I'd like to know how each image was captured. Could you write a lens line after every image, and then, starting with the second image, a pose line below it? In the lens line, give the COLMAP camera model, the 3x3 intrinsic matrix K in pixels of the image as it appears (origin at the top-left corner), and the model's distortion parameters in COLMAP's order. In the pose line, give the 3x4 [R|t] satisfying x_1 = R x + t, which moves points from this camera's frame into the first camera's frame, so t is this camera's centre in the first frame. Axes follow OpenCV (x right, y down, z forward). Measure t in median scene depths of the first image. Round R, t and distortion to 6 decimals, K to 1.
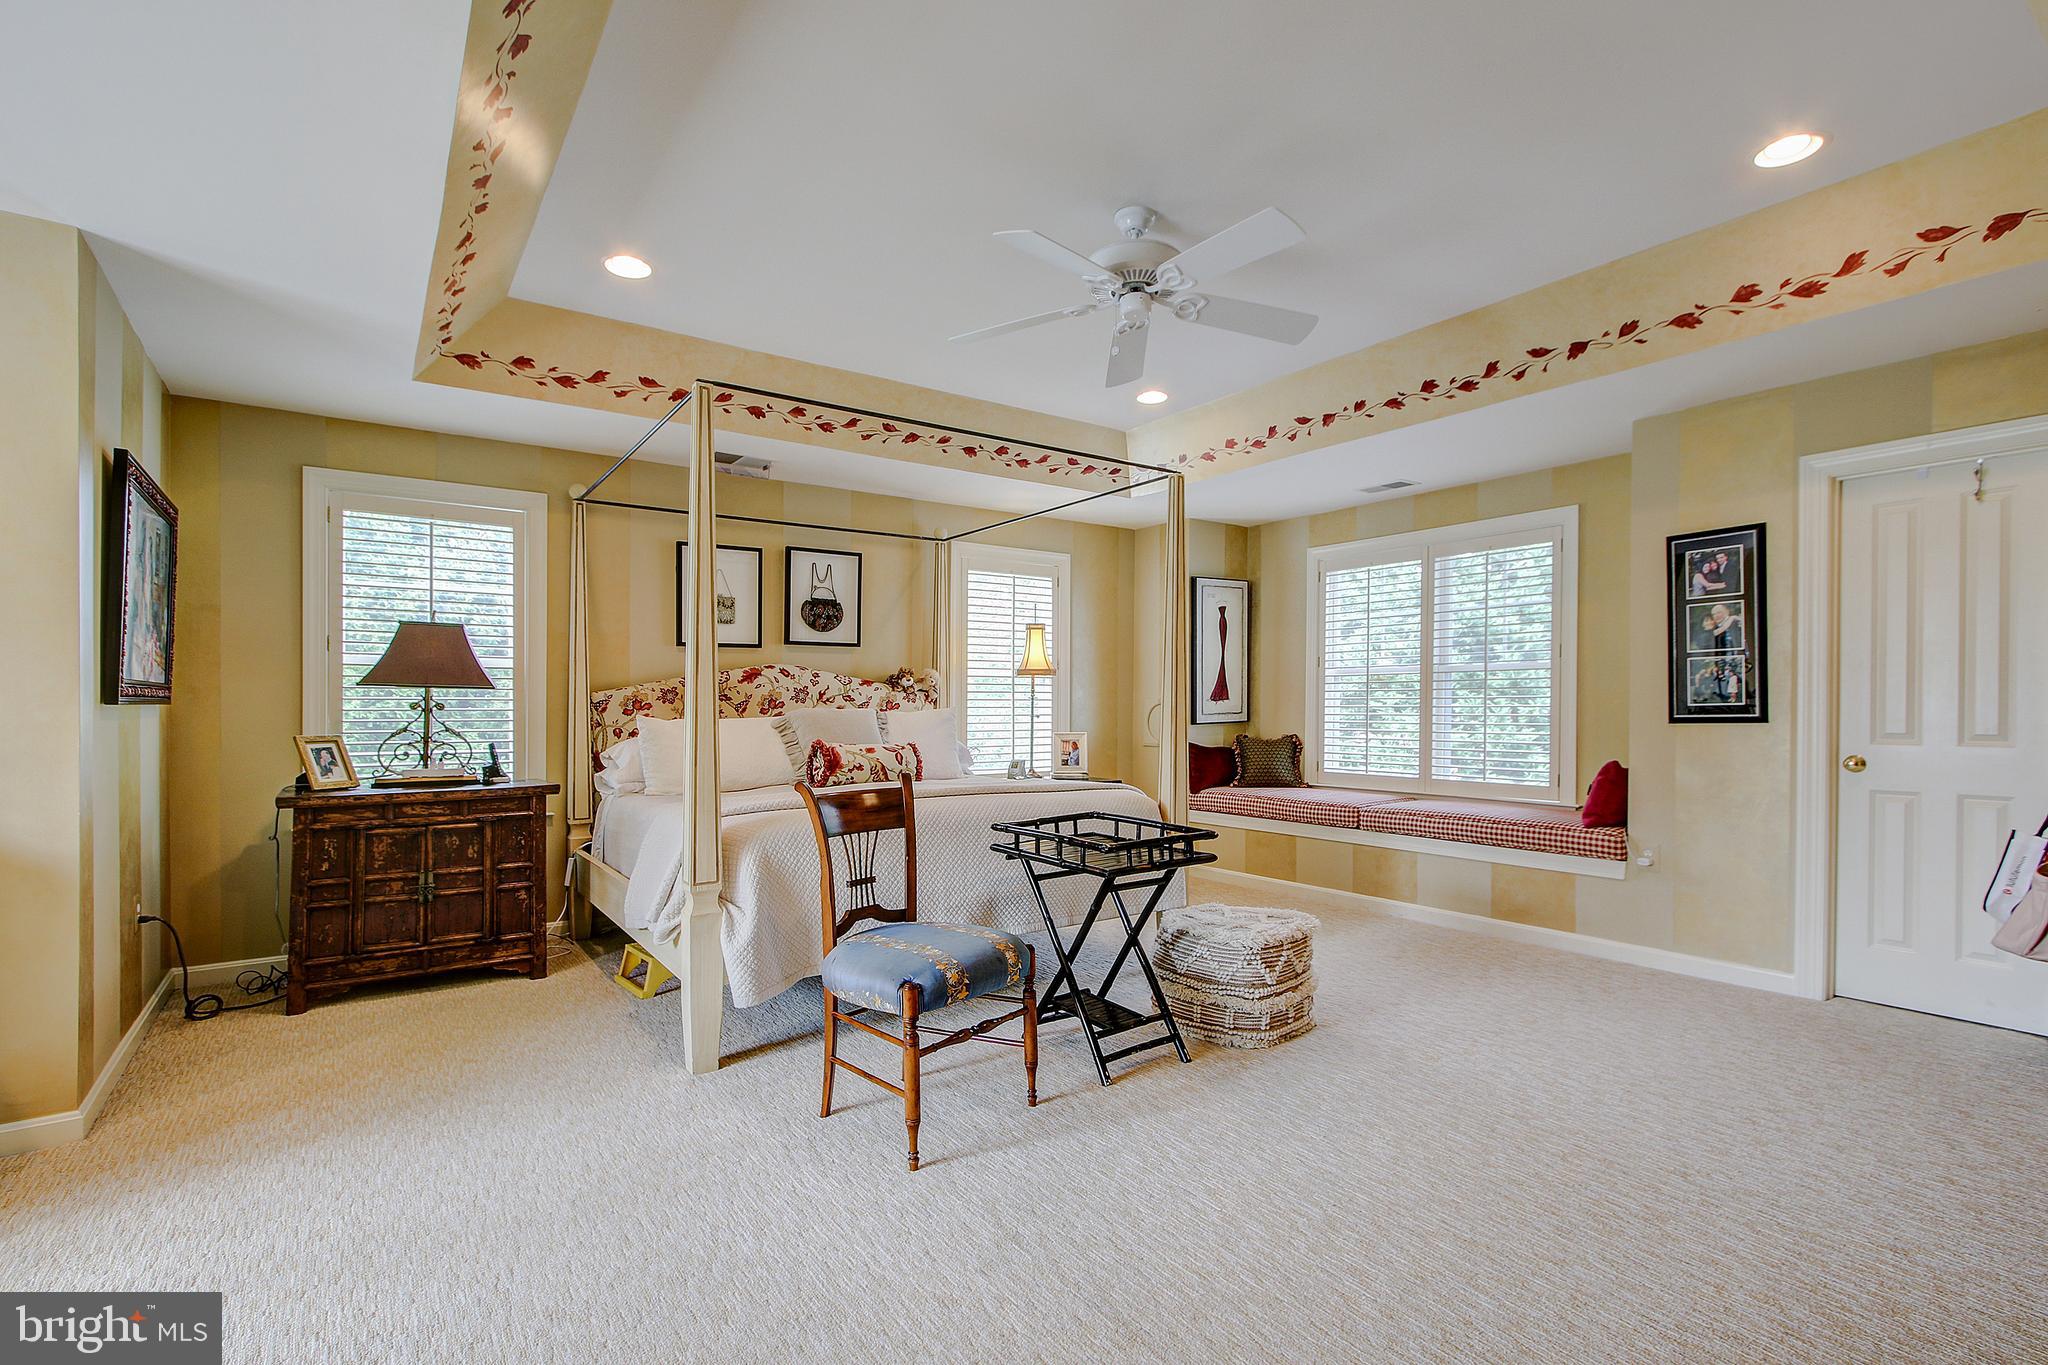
lens RADIAL K [[947.0, 0, 1029.0], [0, 947.0, 703.0], [0, 0, 1]] dist [-0.005817, 0.000089]
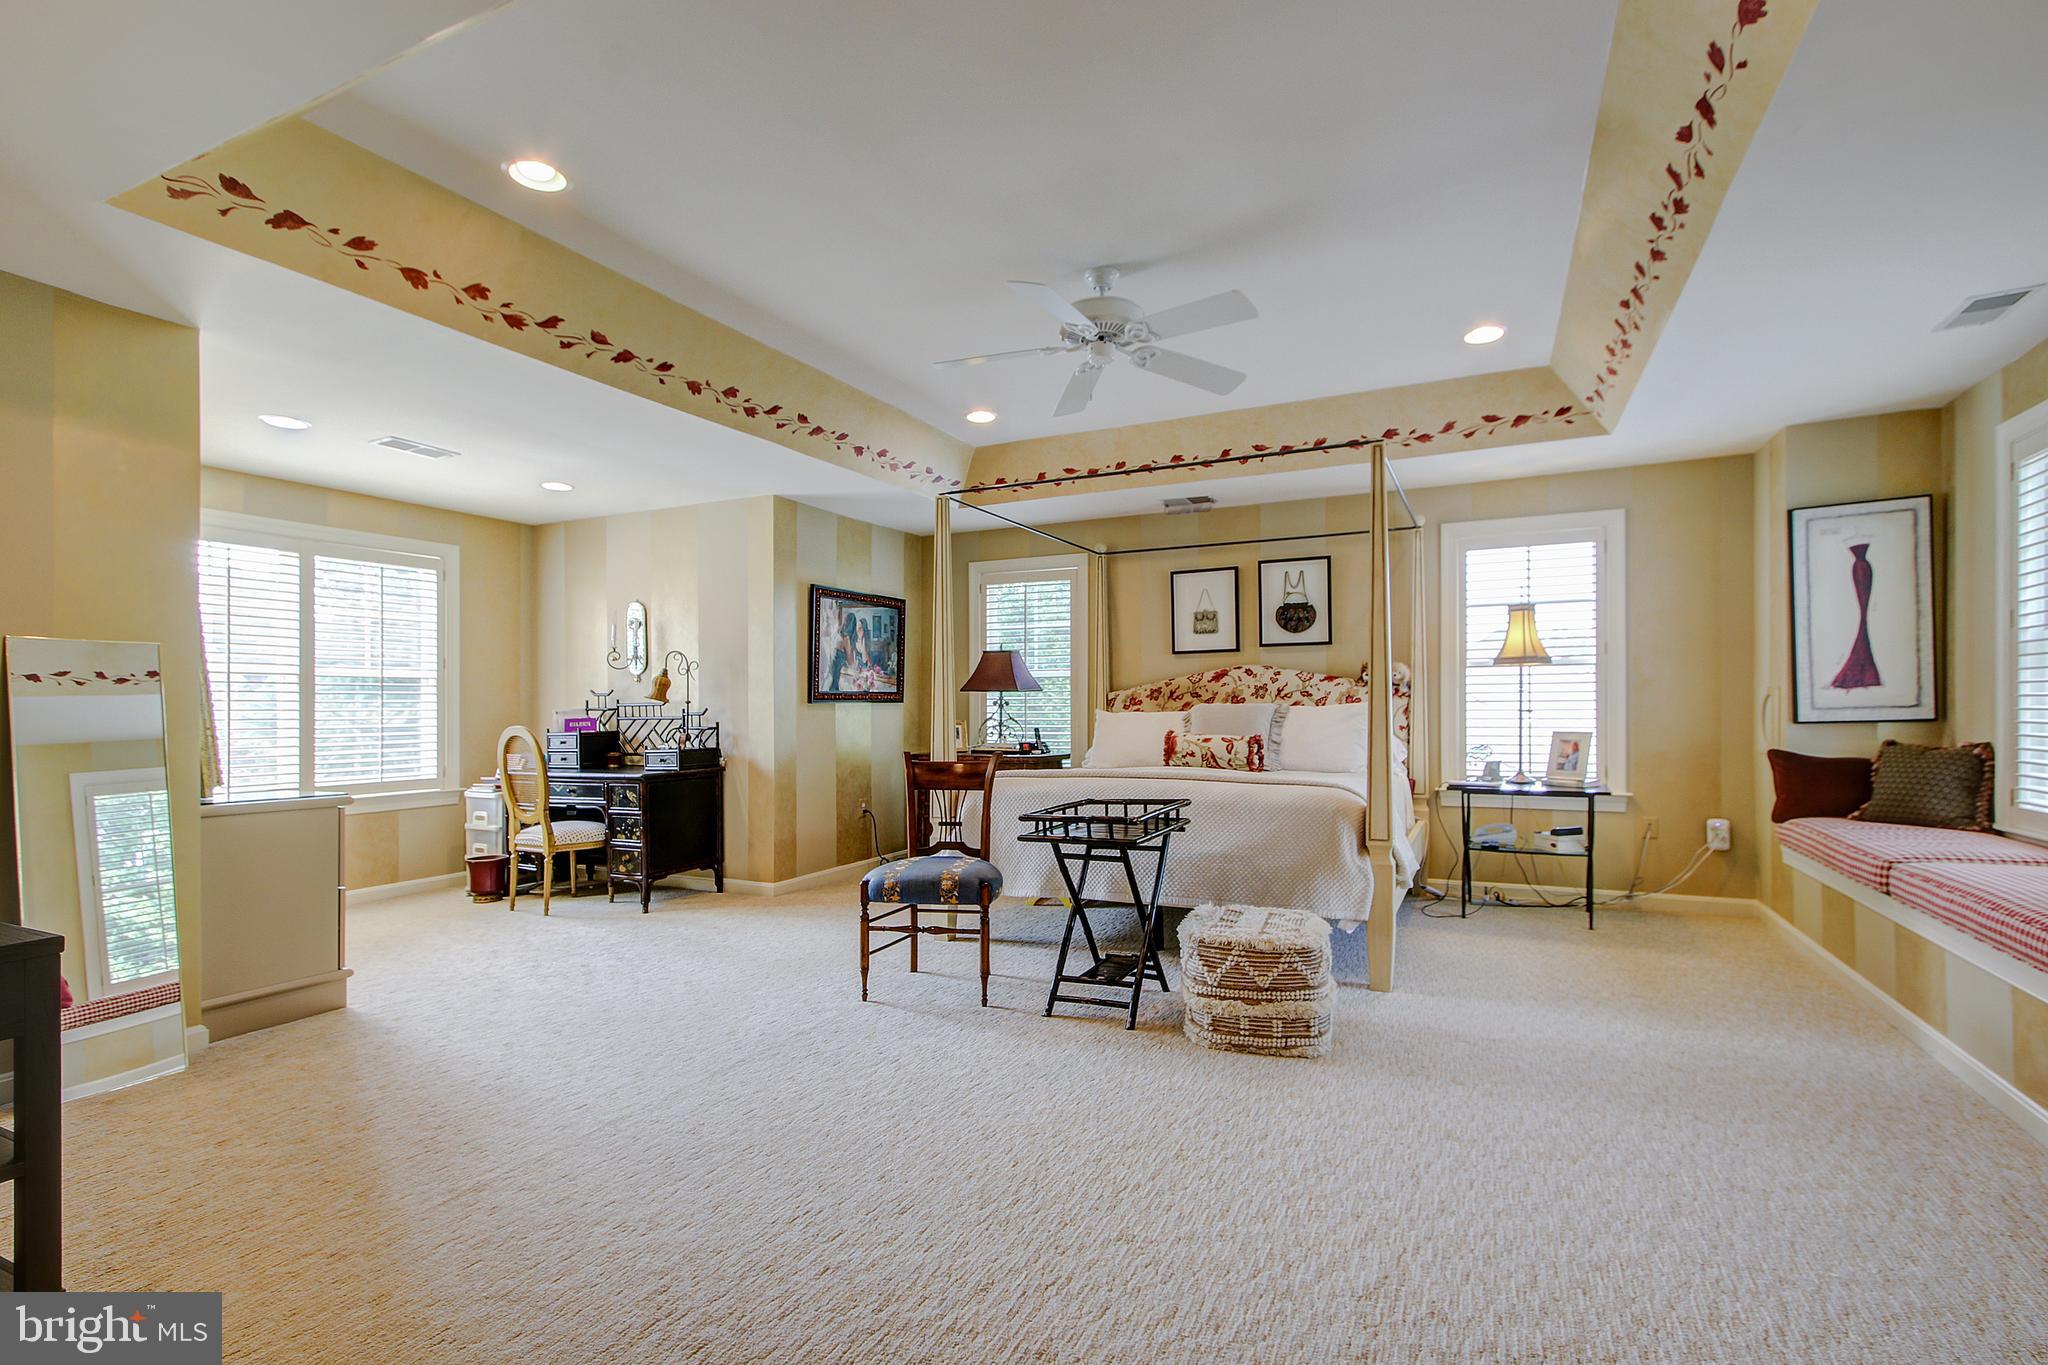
lens RADIAL K [[947.0, 0, 1039.5], [0, 947.0, 691.3], [0, 0, 1]] dist [-0.005817, 0.000089]
pose [[0.479429, -0.016007, -0.877434, 0.624881], [0.010569, 0.999866, -0.012466, 0.002625], [0.877517, -0.003297, 0.479534, 0.227205]]
